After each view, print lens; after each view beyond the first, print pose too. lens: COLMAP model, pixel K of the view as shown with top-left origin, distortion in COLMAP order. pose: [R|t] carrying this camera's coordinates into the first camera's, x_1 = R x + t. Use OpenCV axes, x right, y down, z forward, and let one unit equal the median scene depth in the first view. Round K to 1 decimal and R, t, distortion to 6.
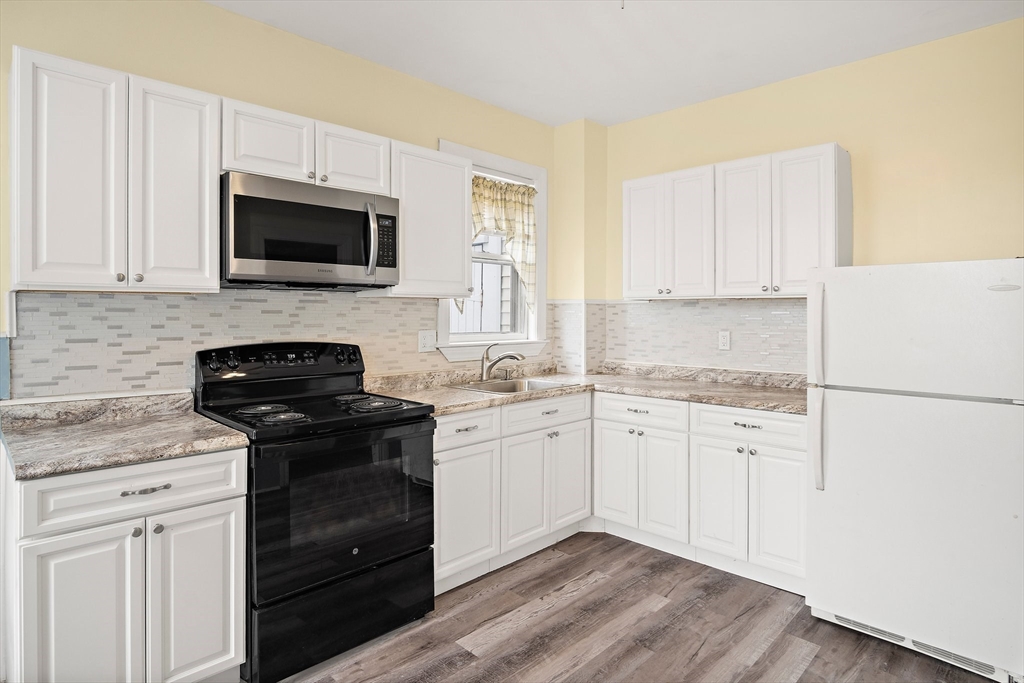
lens RADIAL K [[563.5, 0, 527.1], [0, 563.5, 314.4], [0, 0, 1]] dist [-0.005665, 0.003141]
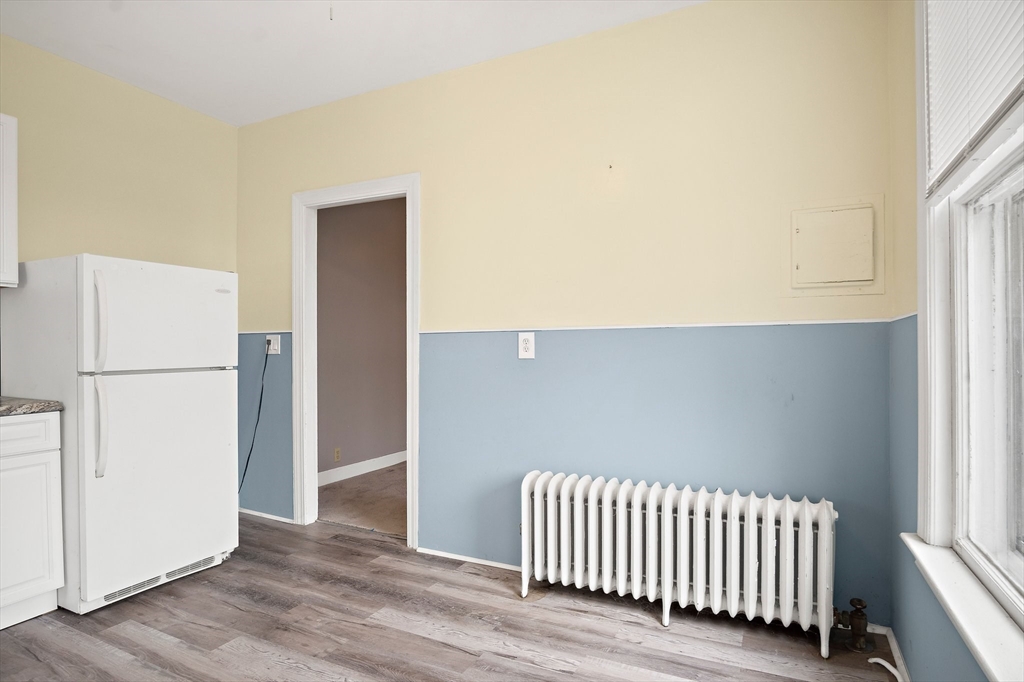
lens RADIAL K [[563.5, 0, 514.8], [0, 563.5, 350.3], [0, 0, 1]] dist [-0.005665, 0.003141]
pose [[-0.316163, -0.000126, 0.948705, -0.604950], [0.007268, 0.999970, 0.002555, 0.086274], [-0.948677, 0.007703, -0.316152, 0.576581]]
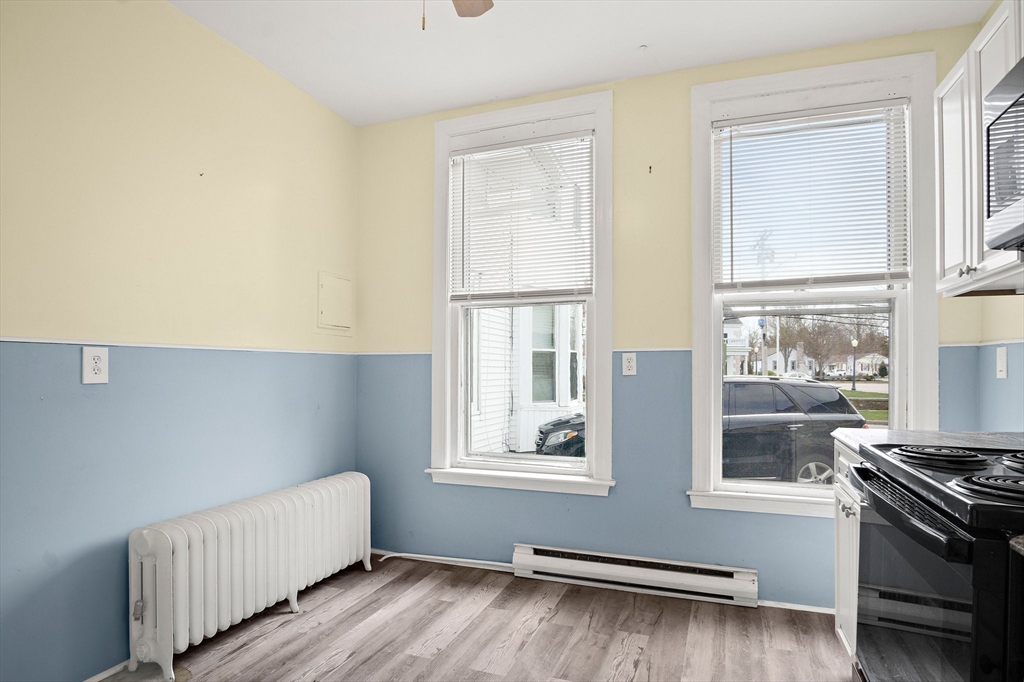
lens RADIAL K [[563.5, 0, 515.1], [0, 563.5, 361.4], [0, 0, 1]] dist [-0.005665, 0.003141]
pose [[-0.915384, -0.014295, -0.402328, 0.228544], [-0.010982, 0.999884, -0.010540, 0.075857], [0.402432, -0.005229, -0.915435, 1.180501]]
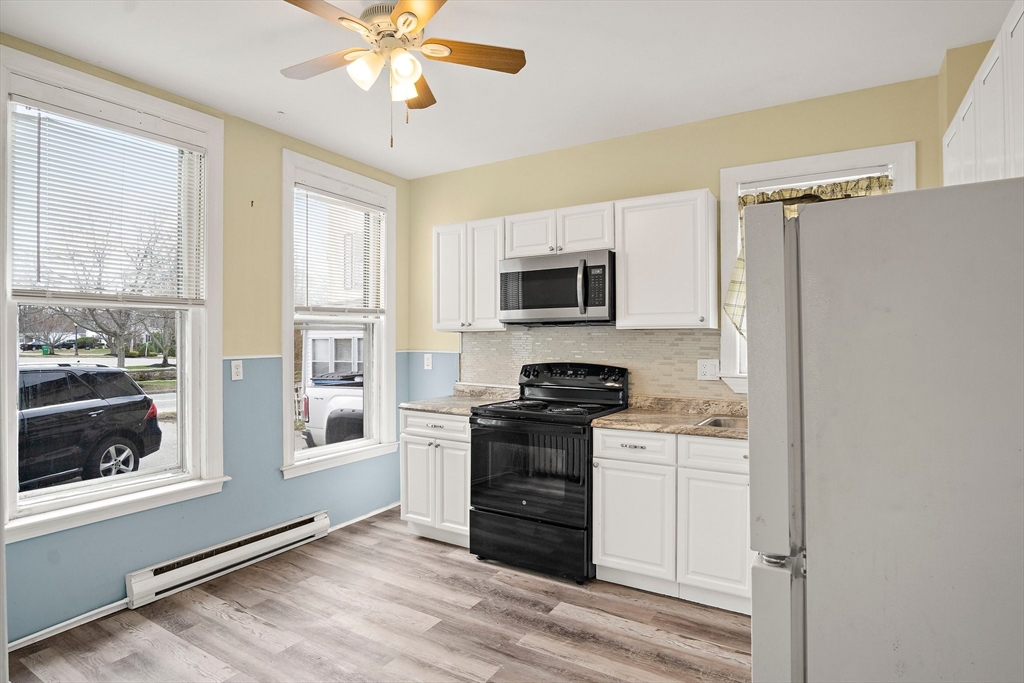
lens RADIAL K [[563.5, 0, 507.9], [0, 563.5, 339.1], [0, 0, 1]] dist [-0.005665, 0.003141]
pose [[0.217895, -0.004993, -0.975959, 0.974187], [-0.004192, 0.999973, -0.006051, -0.001254], [0.975963, 0.005410, 0.217868, 0.541488]]
